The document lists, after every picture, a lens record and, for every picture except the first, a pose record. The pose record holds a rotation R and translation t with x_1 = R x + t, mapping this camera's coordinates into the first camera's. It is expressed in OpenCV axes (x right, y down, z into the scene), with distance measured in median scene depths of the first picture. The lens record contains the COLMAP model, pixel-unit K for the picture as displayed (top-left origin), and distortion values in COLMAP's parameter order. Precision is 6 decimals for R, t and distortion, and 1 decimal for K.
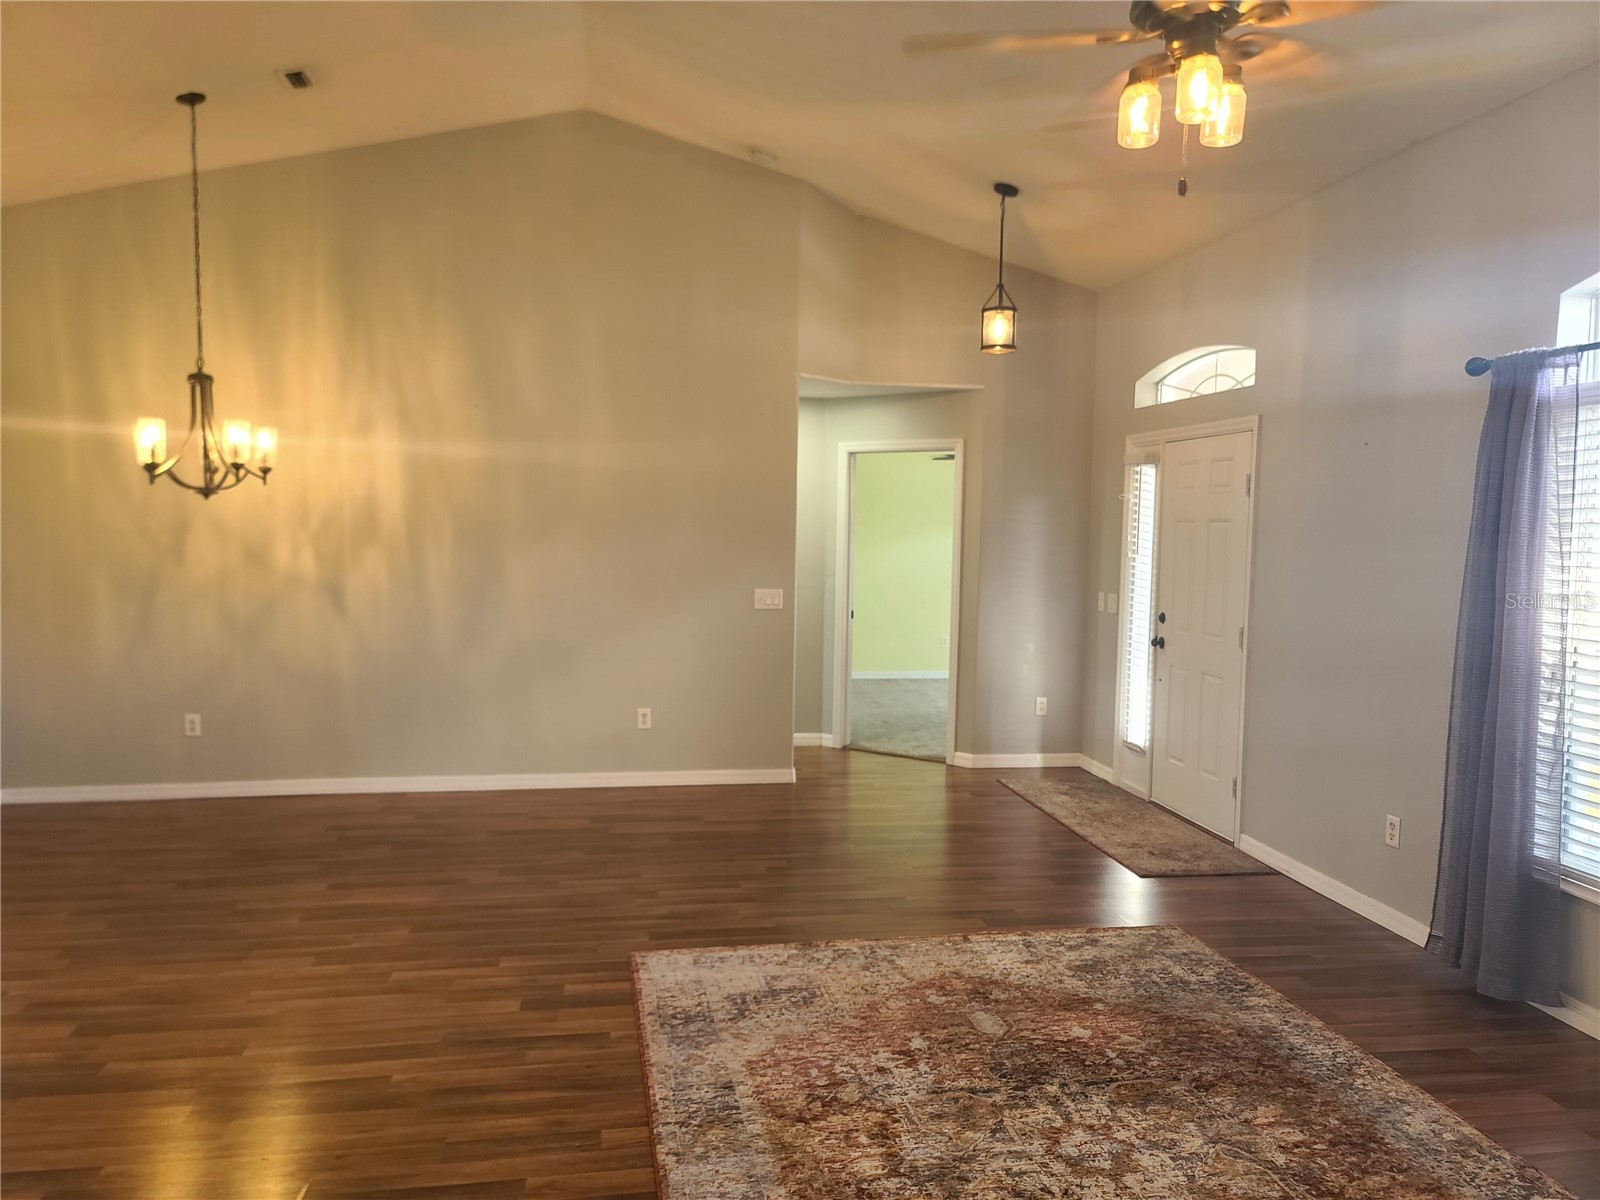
lens RADIAL K [[1170.6, 0, 806.2], [0, 1170.6, 605.9], [0, 0, 1]] dist [0.040641, -0.004555]
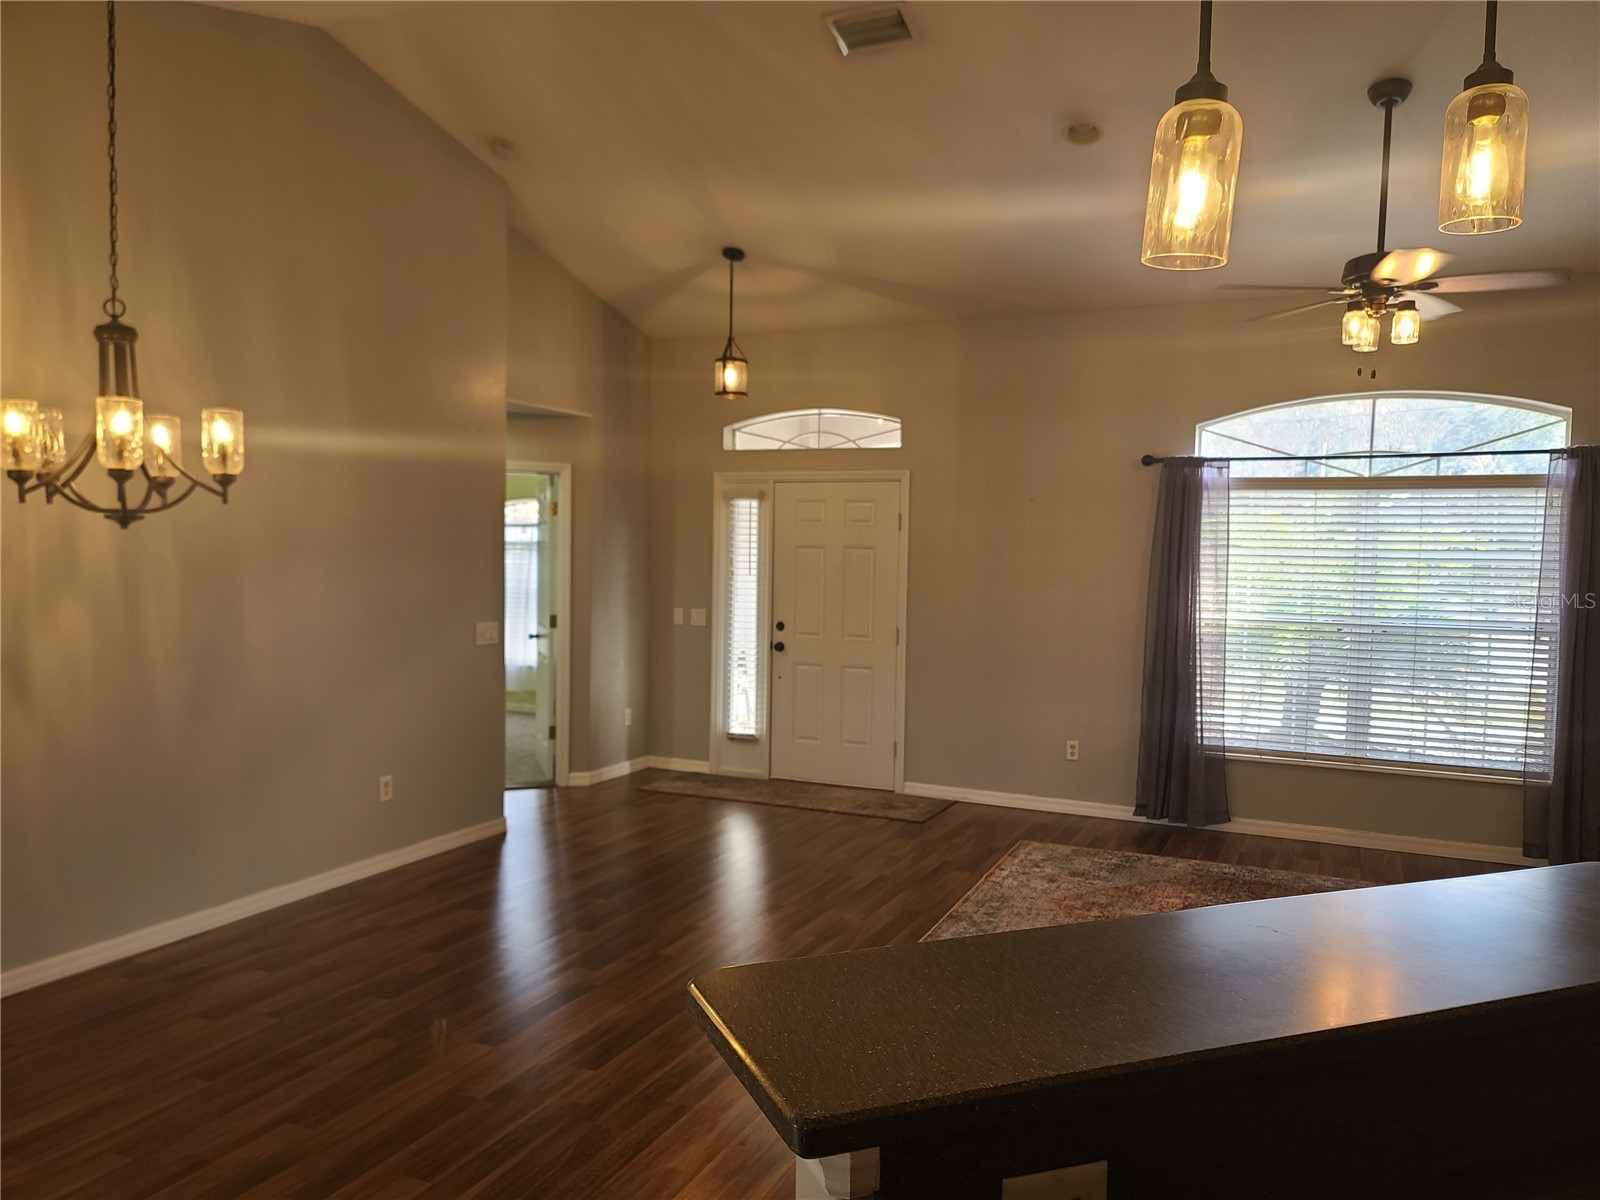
lens RADIAL K [[1170.6, 0, 806.2], [0, 1170.6, 605.9], [0, 0, 1]] dist [0.040641, -0.004555]
pose [[0.561126, -0.049320, 0.826260, -0.889048], [0.052778, 0.998324, 0.023748, -0.049653], [-0.826046, 0.030283, 0.562789, 0.386016]]
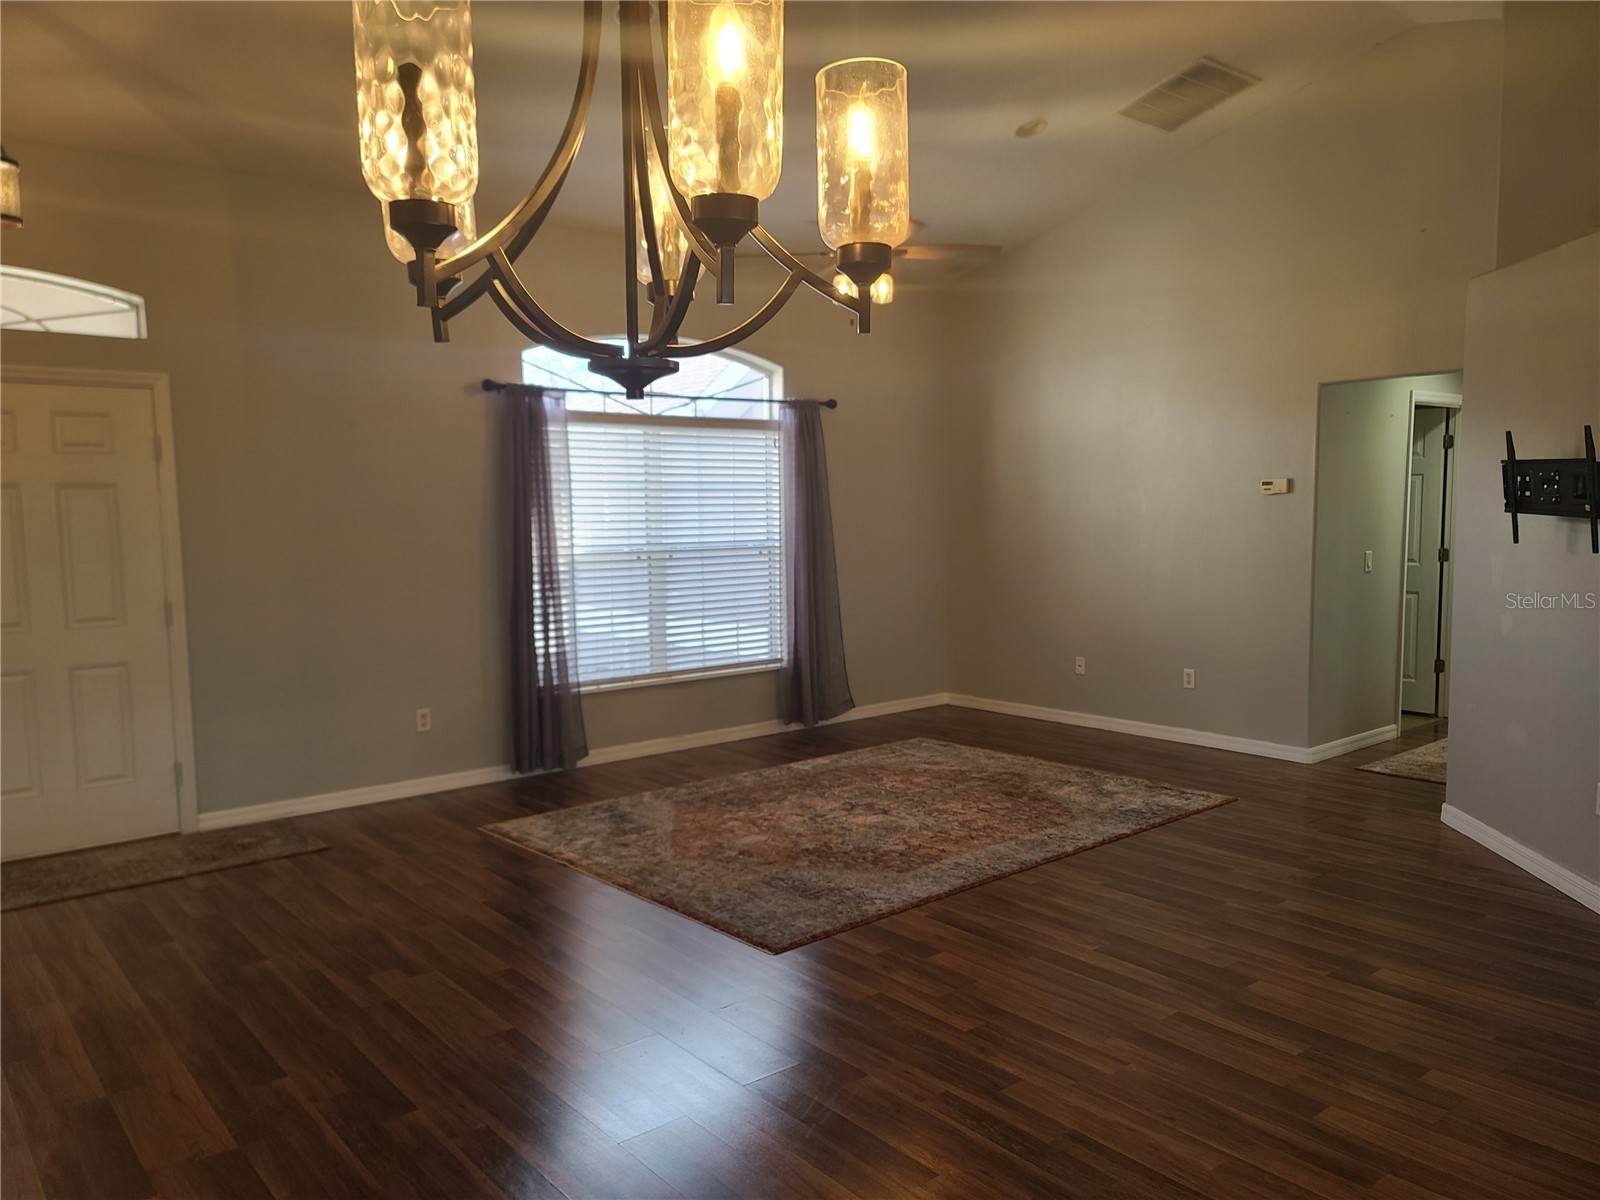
lens RADIAL K [[1178.9, 0, 800.0], [0, 1178.9, 600.0], [0, 0, 1]] dist [0.046367, -0.003314]
pose [[-0.502610, -0.083762, 0.860446, -0.787869], [0.064258, 0.988922, 0.133804, -0.087160], [-0.862122, 0.122542, -0.491660, 1.178433]]
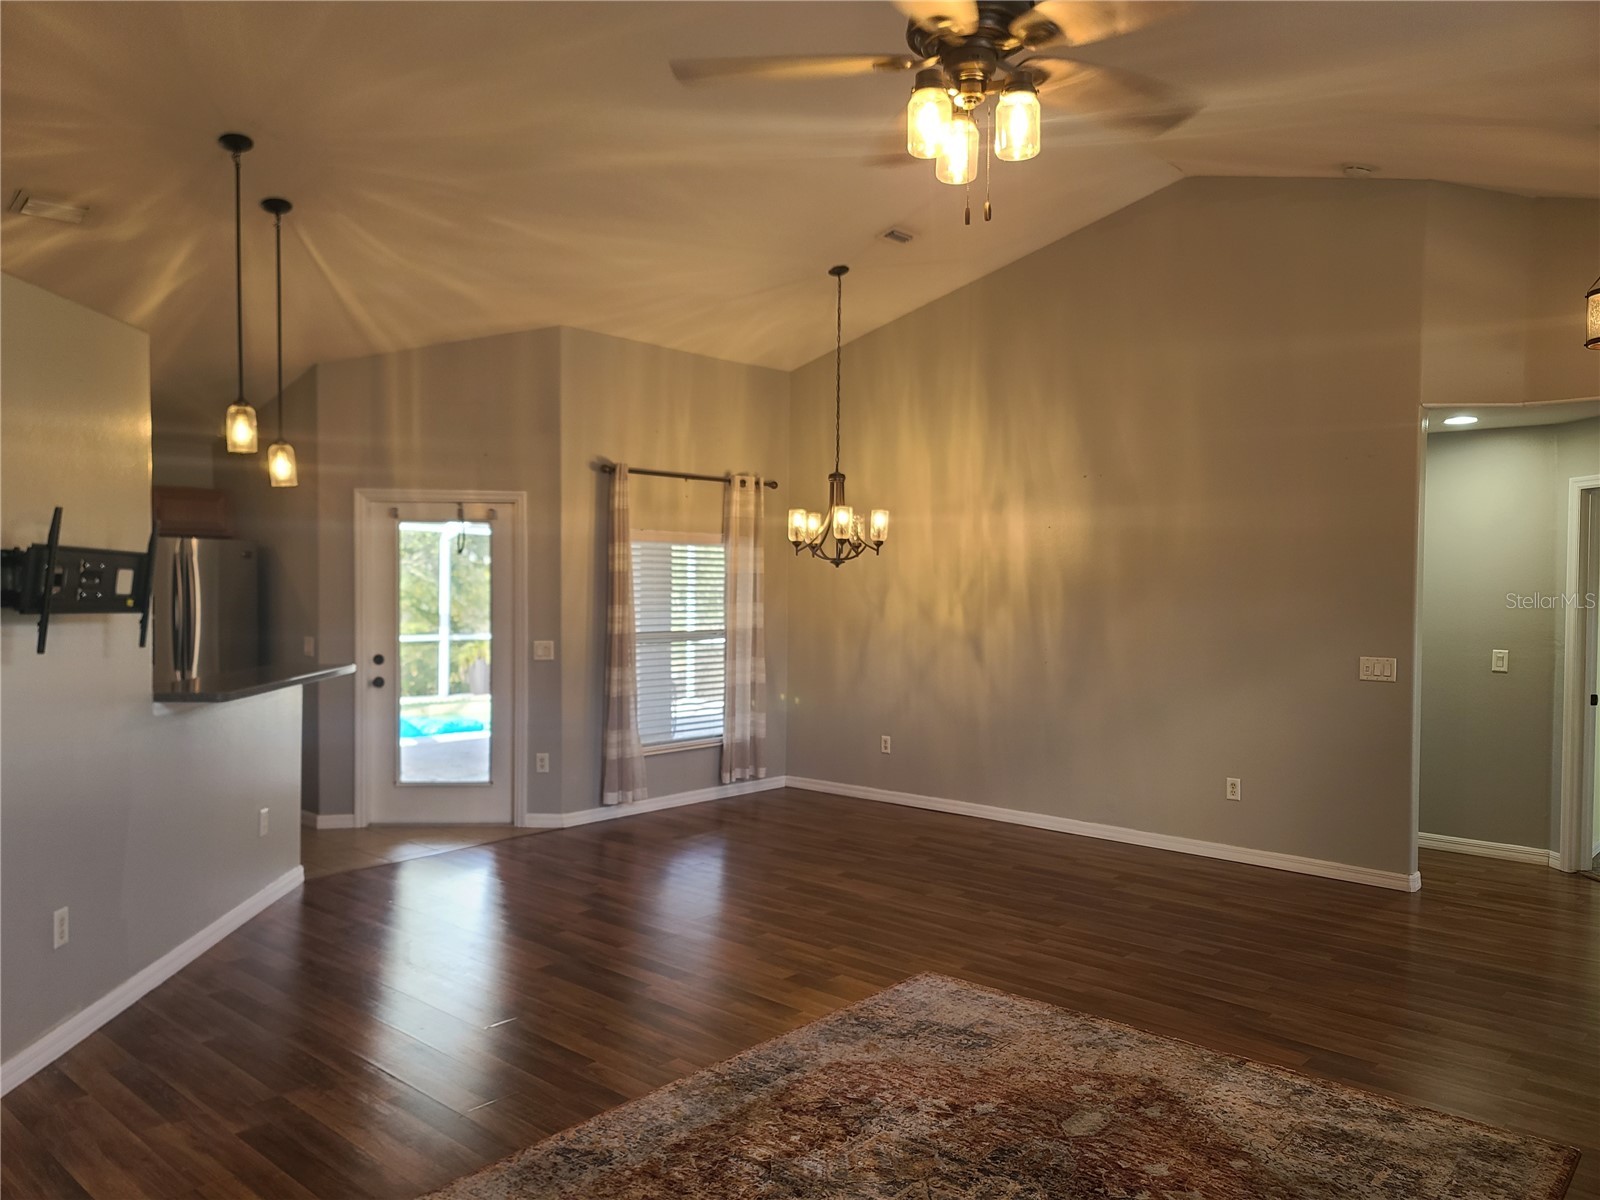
lens RADIAL K [[1170.6, 0, 806.2], [0, 1170.6, 605.9], [0, 0, 1]] dist [0.040641, -0.004555]
pose [[0.621909, 0.005419, -0.783071, 0.533160], [-0.052192, 0.998039, -0.034544, -0.000288], [0.781348, 0.062353, 0.620973, 0.177803]]
